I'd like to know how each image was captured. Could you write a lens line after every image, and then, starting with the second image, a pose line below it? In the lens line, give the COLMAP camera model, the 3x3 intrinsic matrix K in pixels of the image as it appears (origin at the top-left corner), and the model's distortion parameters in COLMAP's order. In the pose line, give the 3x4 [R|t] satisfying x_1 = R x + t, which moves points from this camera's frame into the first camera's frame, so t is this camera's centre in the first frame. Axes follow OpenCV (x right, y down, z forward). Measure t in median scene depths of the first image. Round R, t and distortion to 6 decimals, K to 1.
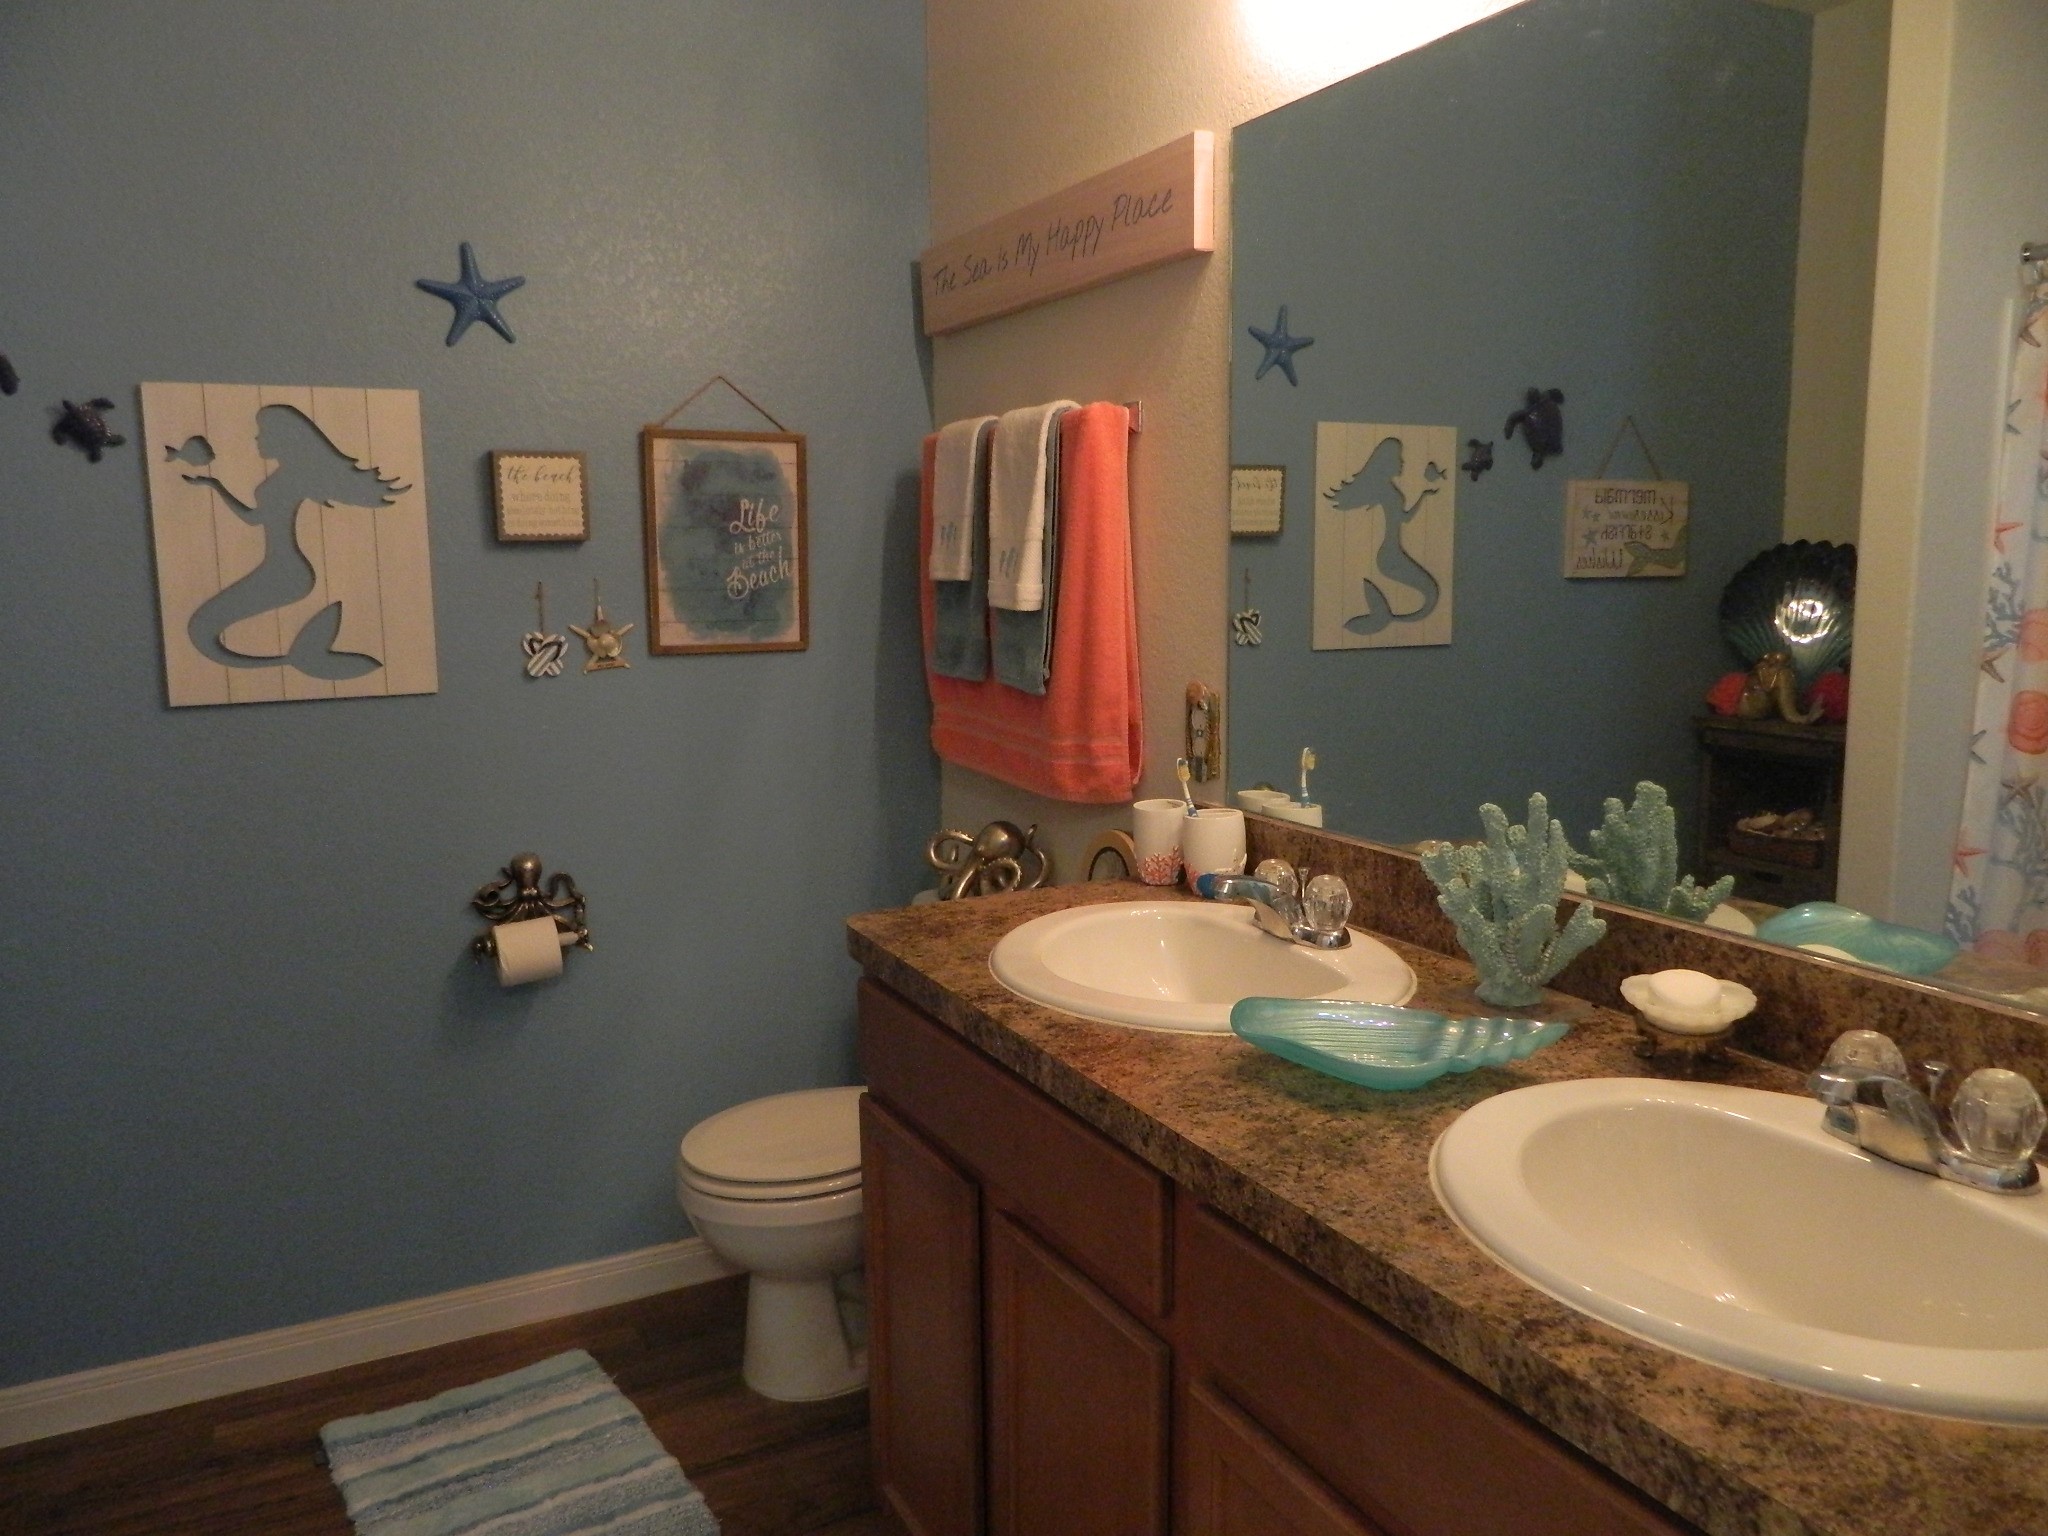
lens RADIAL K [[1515.5, 0, 1020.7], [0, 1515.5, 762.3], [0, 0, 1]] dist [0.005472, -0.003720]
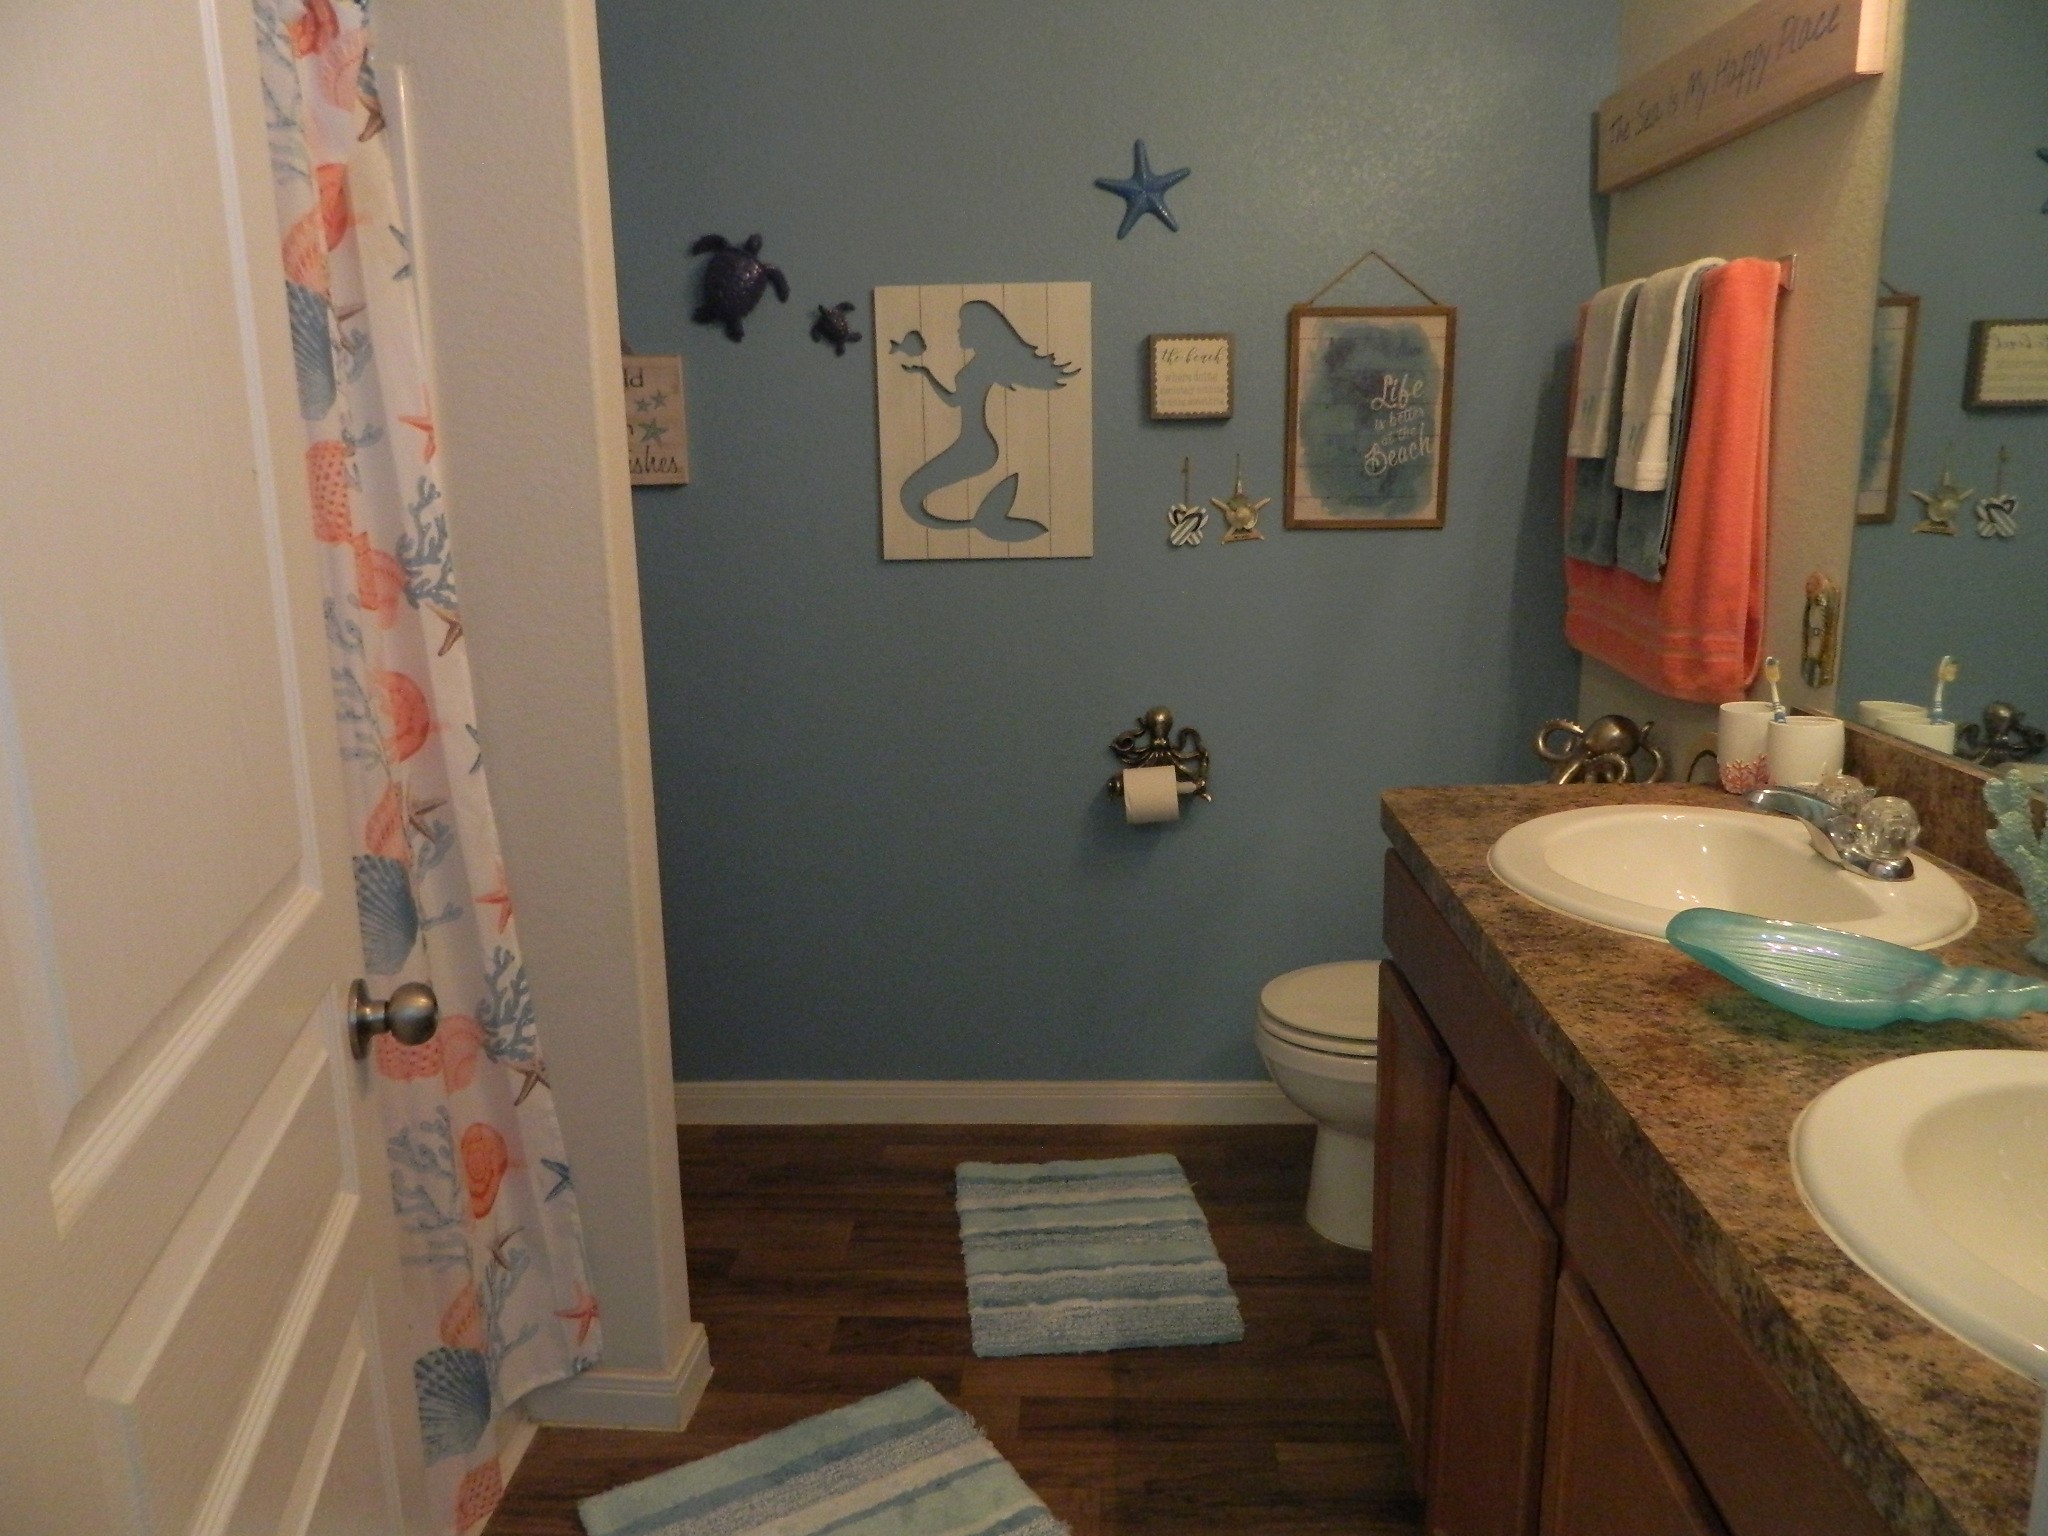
lens RADIAL K [[1515.5, 0, 1020.7], [0, 1515.5, 762.3], [0, 0, 1]] dist [0.005472, -0.003720]
pose [[0.872518, 0.101941, -0.477829, 0.130657], [-0.063952, 0.993406, 0.095158, 0.001927], [0.484379, -0.052469, 0.873284, -0.012582]]
